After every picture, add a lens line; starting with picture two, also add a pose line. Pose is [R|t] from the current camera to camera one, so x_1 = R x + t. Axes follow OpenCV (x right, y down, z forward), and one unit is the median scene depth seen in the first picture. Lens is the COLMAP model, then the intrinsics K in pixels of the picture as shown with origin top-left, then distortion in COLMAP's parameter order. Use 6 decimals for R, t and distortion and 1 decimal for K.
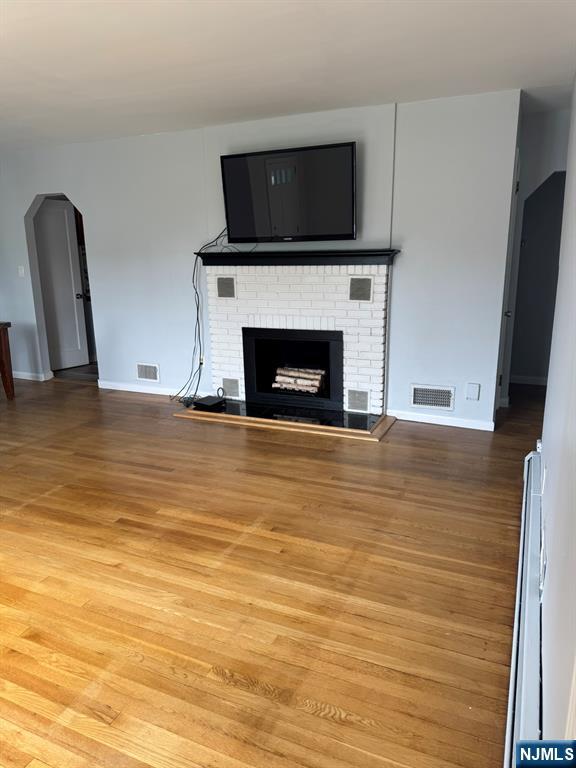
lens RADIAL K [[540.1, 0, 285.0], [0, 540.1, 388.2], [0, 0, 1]] dist [0.066396, -0.081989]
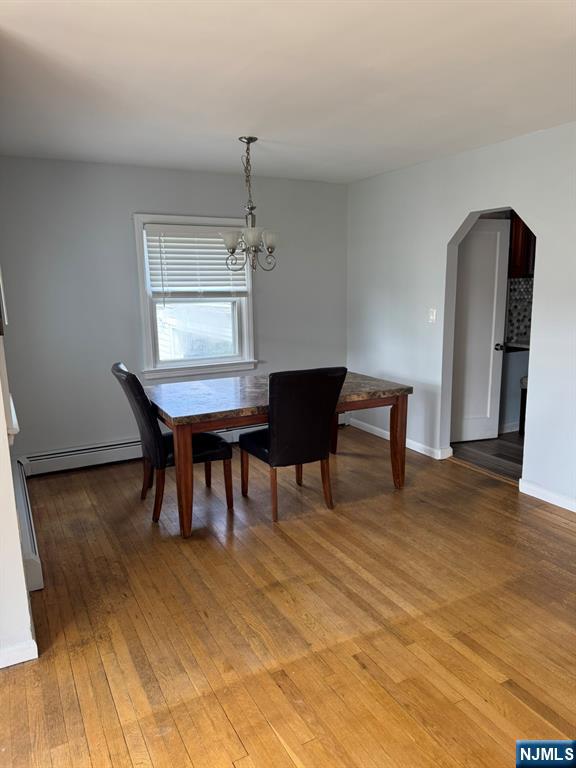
lens RADIAL K [[540.1, 0, 285.0], [0, 540.1, 383.8], [0, 0, 1]] dist [0.066396, -0.081989]
pose [[0.789528, 0.107476, -0.604230, -0.190145], [-0.135385, 0.990793, -0.000669, -0.097269], [0.598595, 0.082332, 0.796810, 0.301781]]
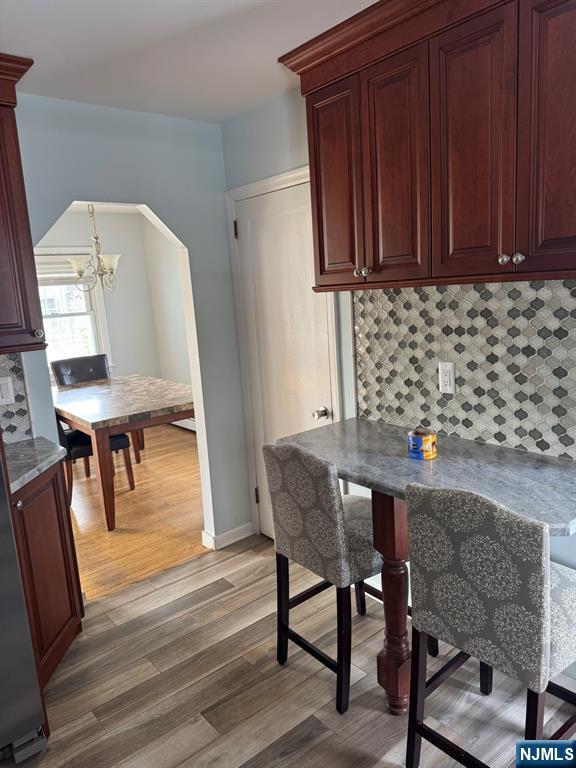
lens RADIAL K [[540.1, 0, 285.3], [0, 540.1, 382.4], [0, 0, 1]] dist [0.066396, -0.081989]
pose [[-0.432233, 0.201185, -0.879033, -0.037043], [-0.141004, 0.947726, 0.286241, -0.371823], [0.890670, 0.247670, -0.381270, 1.383118]]
